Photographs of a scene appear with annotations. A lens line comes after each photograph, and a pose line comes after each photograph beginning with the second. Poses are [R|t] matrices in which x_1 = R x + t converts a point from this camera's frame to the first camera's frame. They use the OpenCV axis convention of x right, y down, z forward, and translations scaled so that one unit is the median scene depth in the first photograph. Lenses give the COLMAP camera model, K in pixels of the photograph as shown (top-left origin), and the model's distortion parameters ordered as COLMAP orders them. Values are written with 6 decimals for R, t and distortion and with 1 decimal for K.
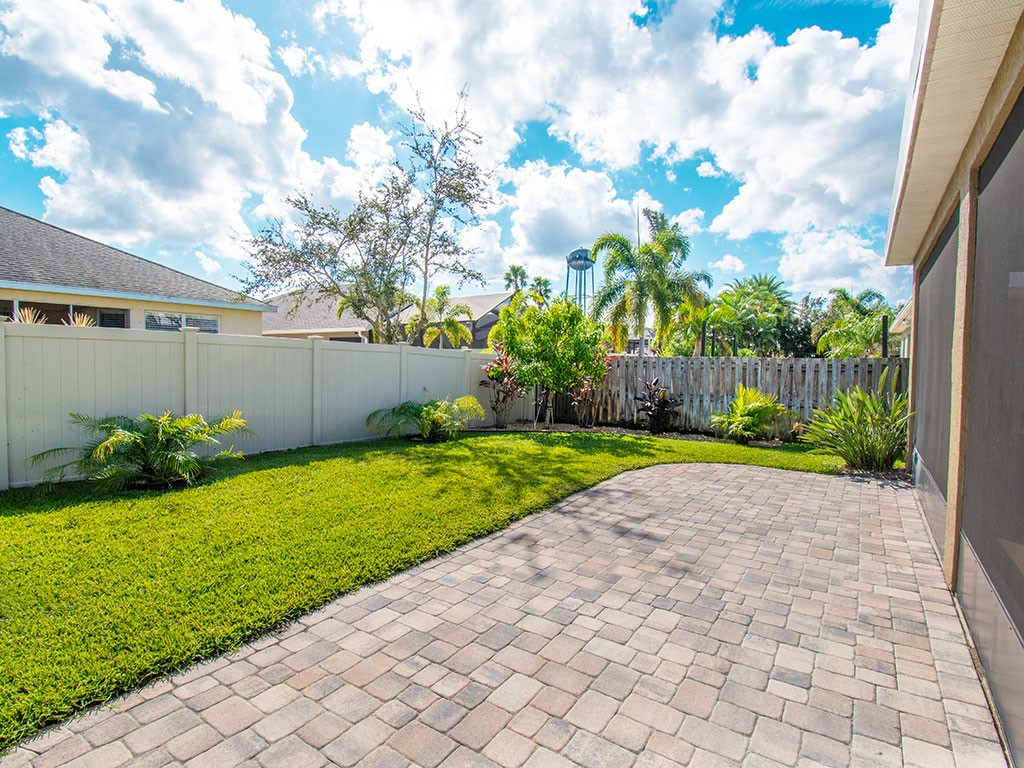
lens RADIAL K [[510.5, 0, 514.2], [0, 510.5, 381.2], [0, 0, 1]] dist [0.017181, -0.024168]
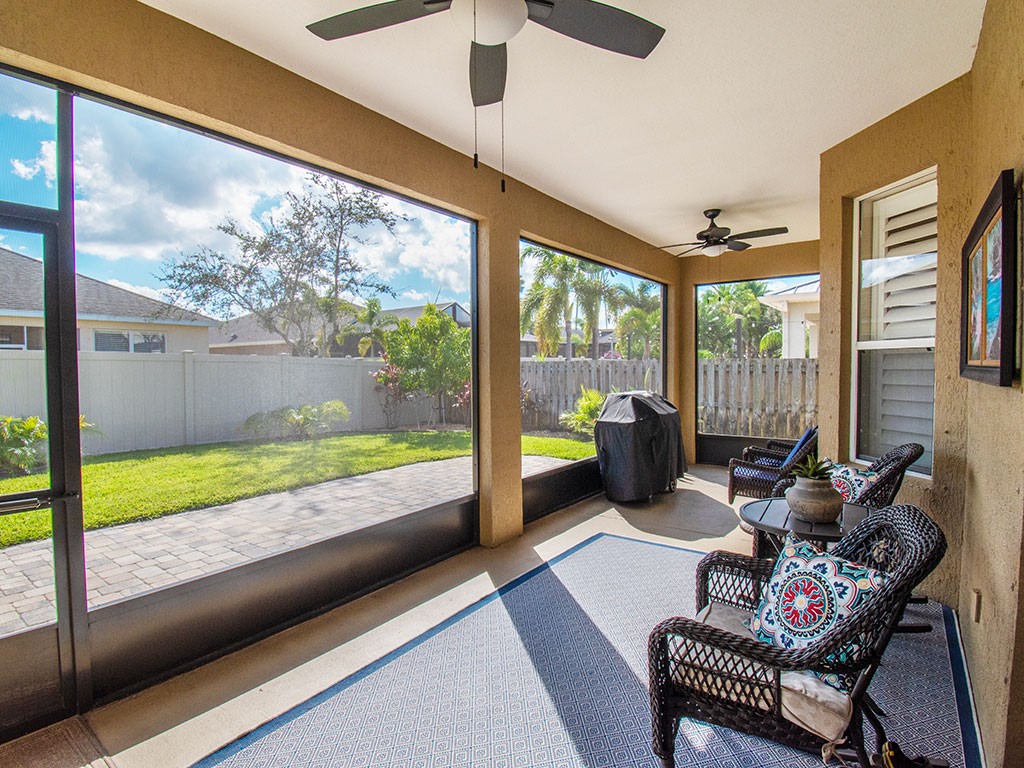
lens RADIAL K [[510.5, 0, 511.9], [0, 510.5, 385.5], [0, 0, 1]] dist [0.017181, -0.024168]
pose [[0.998435, -0.017471, -0.053122, 0.299773], [0.017334, 0.999845, -0.003033, 0.006447], [0.053167, 0.002108, 0.998583, -0.085179]]
